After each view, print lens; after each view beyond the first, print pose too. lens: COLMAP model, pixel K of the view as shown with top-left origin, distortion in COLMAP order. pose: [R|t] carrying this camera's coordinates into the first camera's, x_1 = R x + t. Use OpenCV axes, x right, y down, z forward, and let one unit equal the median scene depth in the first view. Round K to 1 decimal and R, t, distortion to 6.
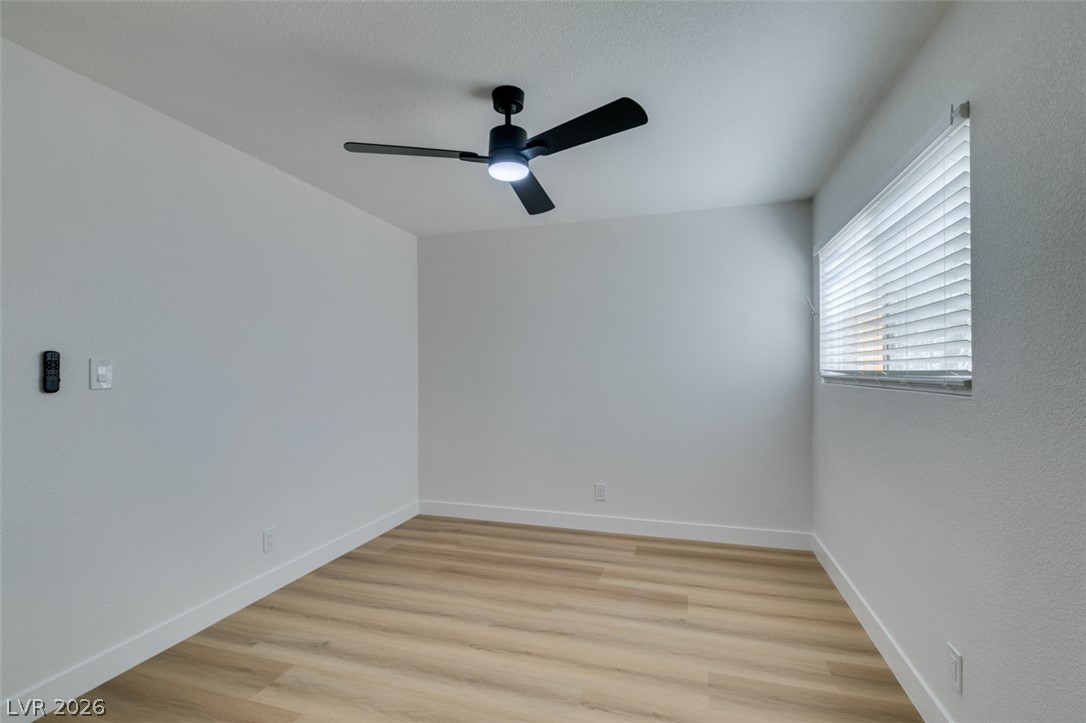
lens RADIAL K [[482.1, 0, 546.4], [0, 482.1, 364.7], [0, 0, 1]] dist [-0.000054, -0.000358]
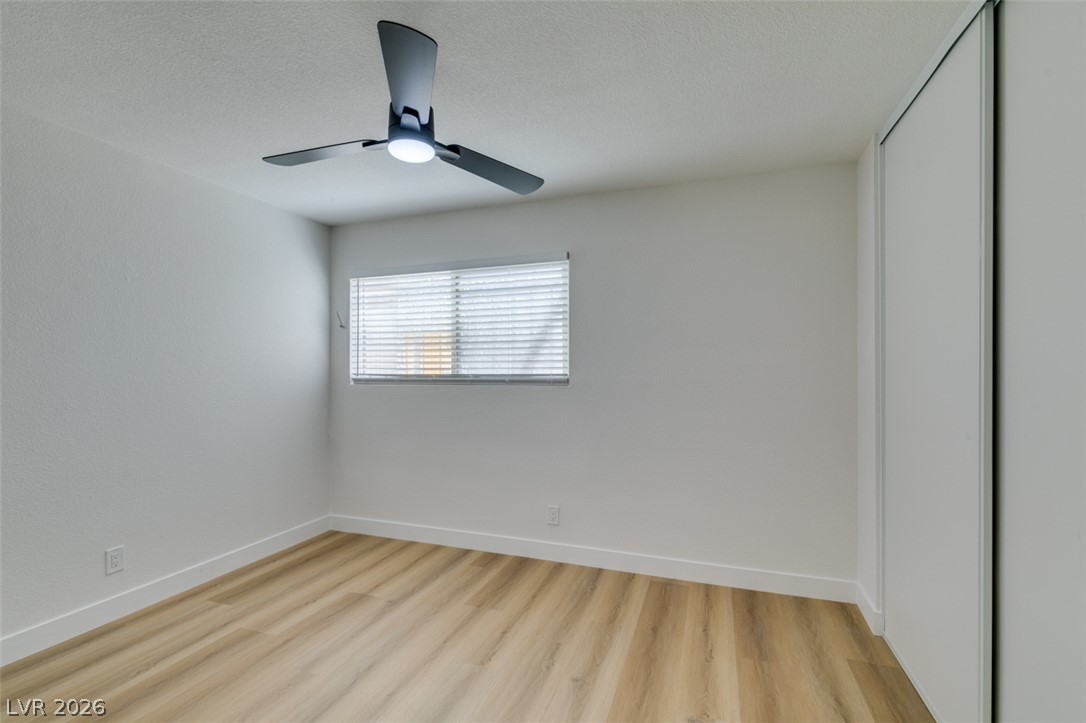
lens RADIAL K [[484.8, 0, 537.6], [0, 484.8, 369.3], [0, 0, 1]] dist [0.002640, -0.000091]
pose [[0.059905, 0.005500, 0.998189, -0.732986], [-0.010032, 0.999938, -0.004908, 0.001501], [-0.998154, -0.009720, 0.059956, 0.546994]]
